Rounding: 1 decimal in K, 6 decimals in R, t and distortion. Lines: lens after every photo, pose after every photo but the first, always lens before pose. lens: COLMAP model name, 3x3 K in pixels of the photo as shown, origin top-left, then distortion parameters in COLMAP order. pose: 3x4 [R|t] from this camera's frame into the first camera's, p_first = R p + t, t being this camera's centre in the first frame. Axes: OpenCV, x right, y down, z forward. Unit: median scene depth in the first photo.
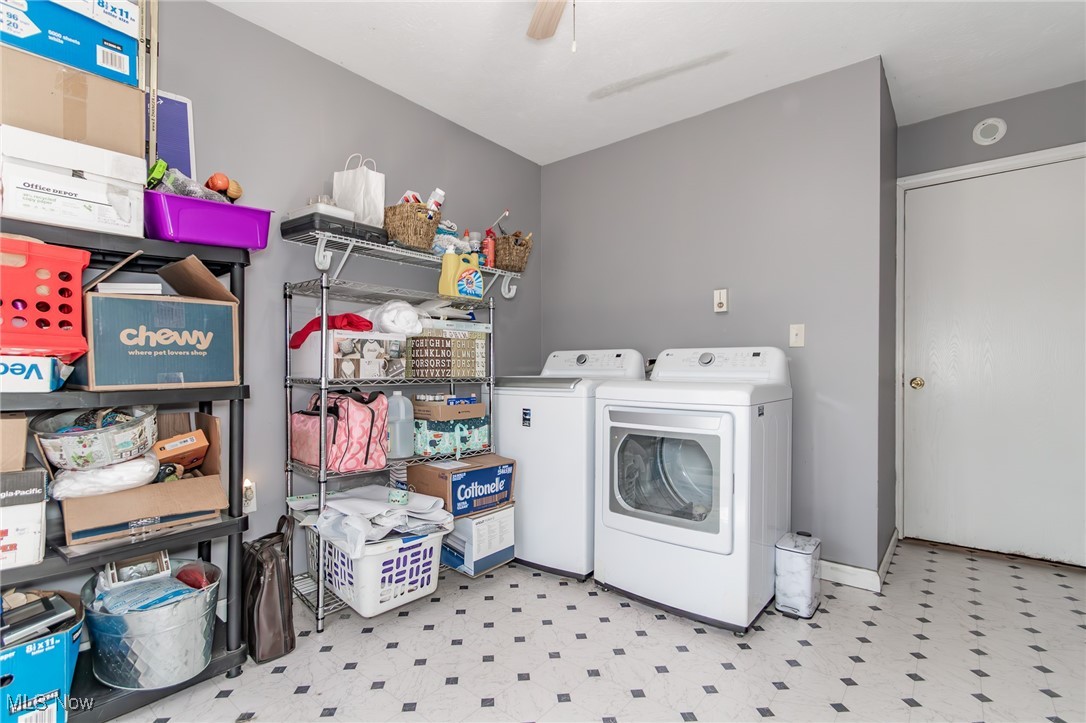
lens RADIAL K [[488.7, 0, 539.8], [0, 488.7, 373.4], [0, 0, 1]] dist [0.001142, 0.000019]
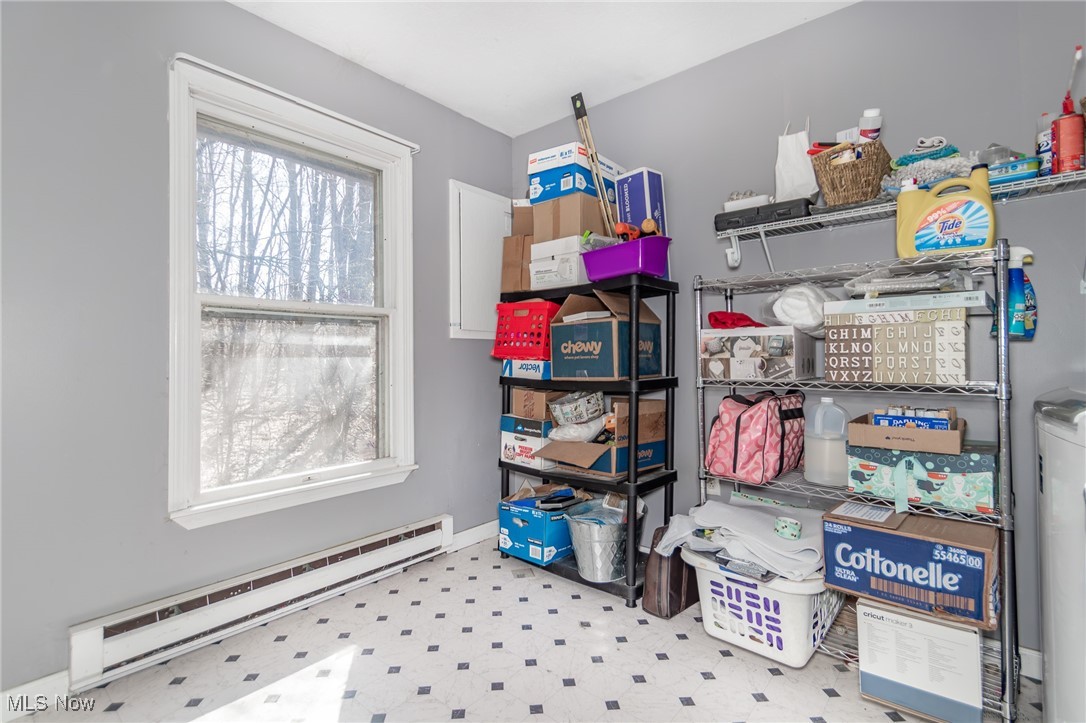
lens RADIAL K [[508.3, 0, 559.1], [0, 508.3, 355.6], [0, 0, 1]] dist [0.005039, -0.000386]
pose [[0.014133, -0.007378, -0.999873, 0.569106], [-0.006315, 0.999952, -0.007468, -0.023977], [0.999880, 0.006419, 0.014086, 0.627257]]
